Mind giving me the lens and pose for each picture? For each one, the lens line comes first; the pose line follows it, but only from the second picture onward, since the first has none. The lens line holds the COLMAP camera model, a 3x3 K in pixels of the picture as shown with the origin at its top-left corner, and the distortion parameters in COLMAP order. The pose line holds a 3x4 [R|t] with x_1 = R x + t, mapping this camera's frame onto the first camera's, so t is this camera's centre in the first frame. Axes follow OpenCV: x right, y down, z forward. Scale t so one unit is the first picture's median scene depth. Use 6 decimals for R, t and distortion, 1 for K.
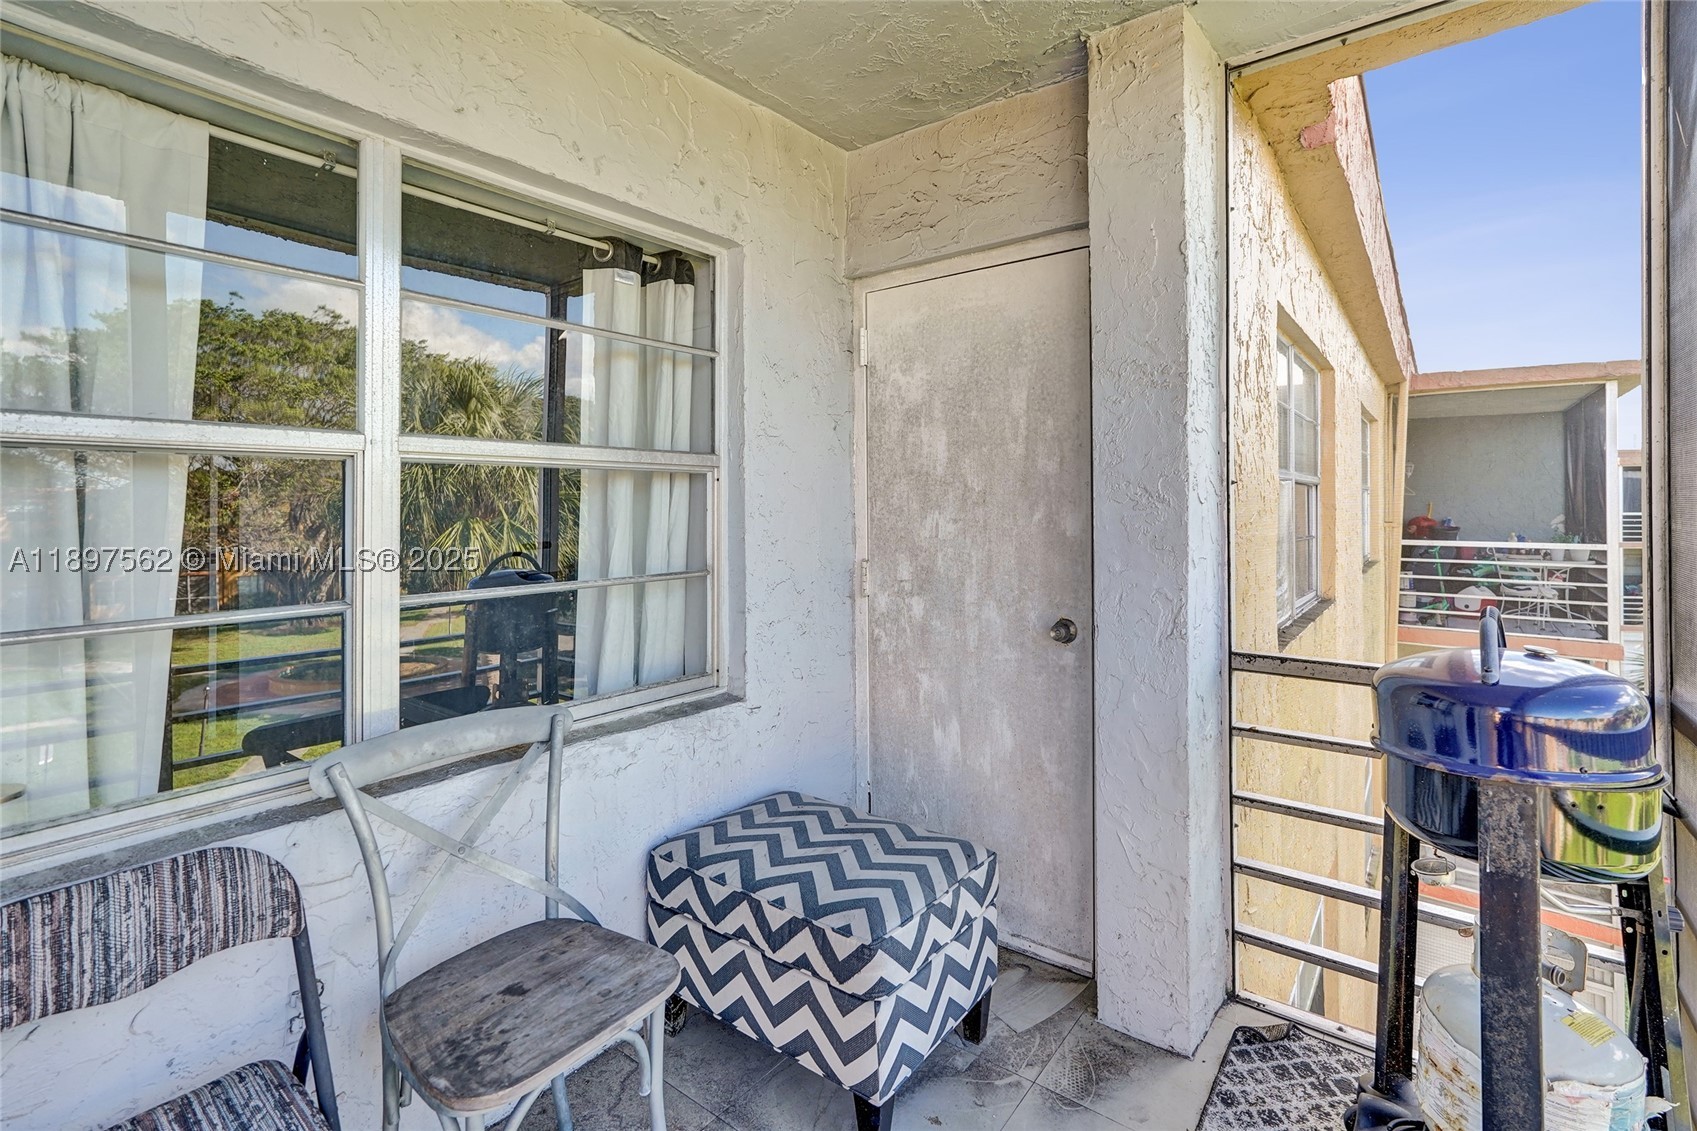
lens RADIAL K [[791.2, 0, 845.3], [0, 791.2, 473.7], [0, 0, 1]] dist [-0.002748, 0.000273]
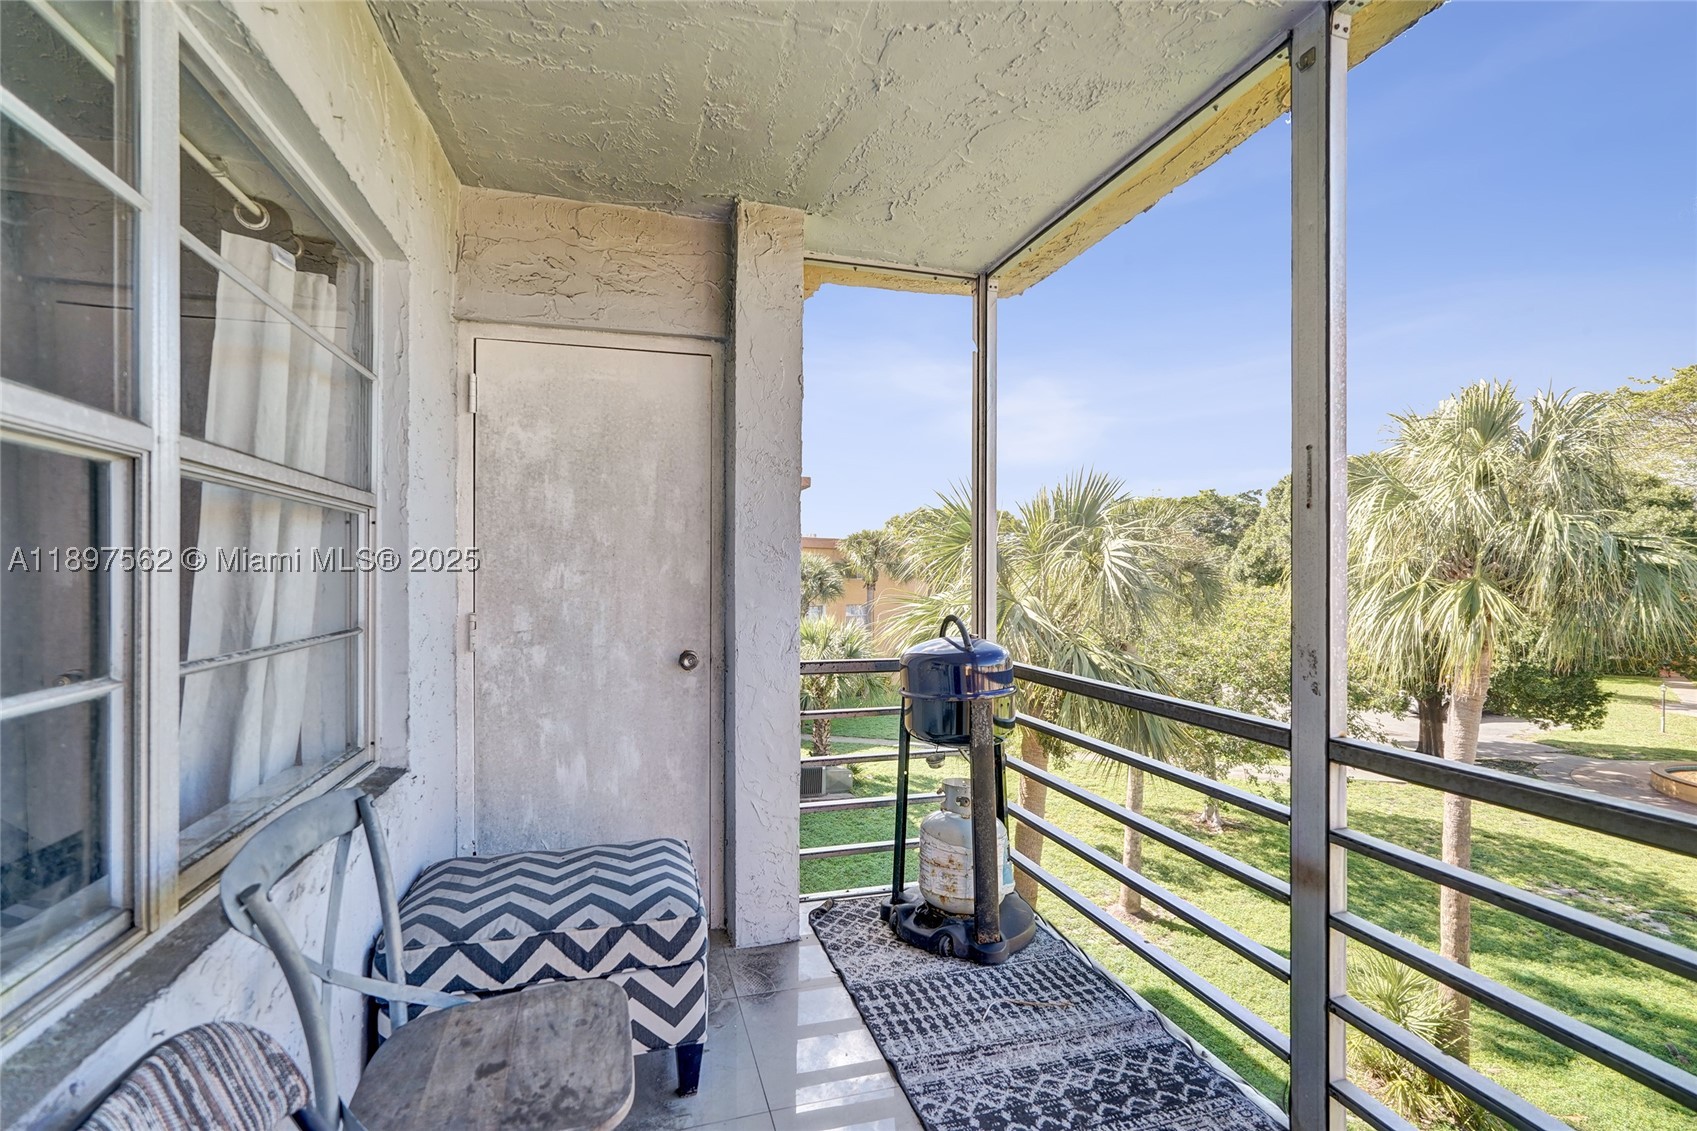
lens RADIAL K [[766.1, 0, 852.9], [0, 766.1, 543.3], [0, 0, 1]] dist [0.001013, 0.000536]
pose [[0.585155, 0.034989, 0.810166, -0.528037], [-0.036201, 0.999200, -0.017006, 0.025196], [-0.810113, -0.019377, 0.585953, 0.085601]]
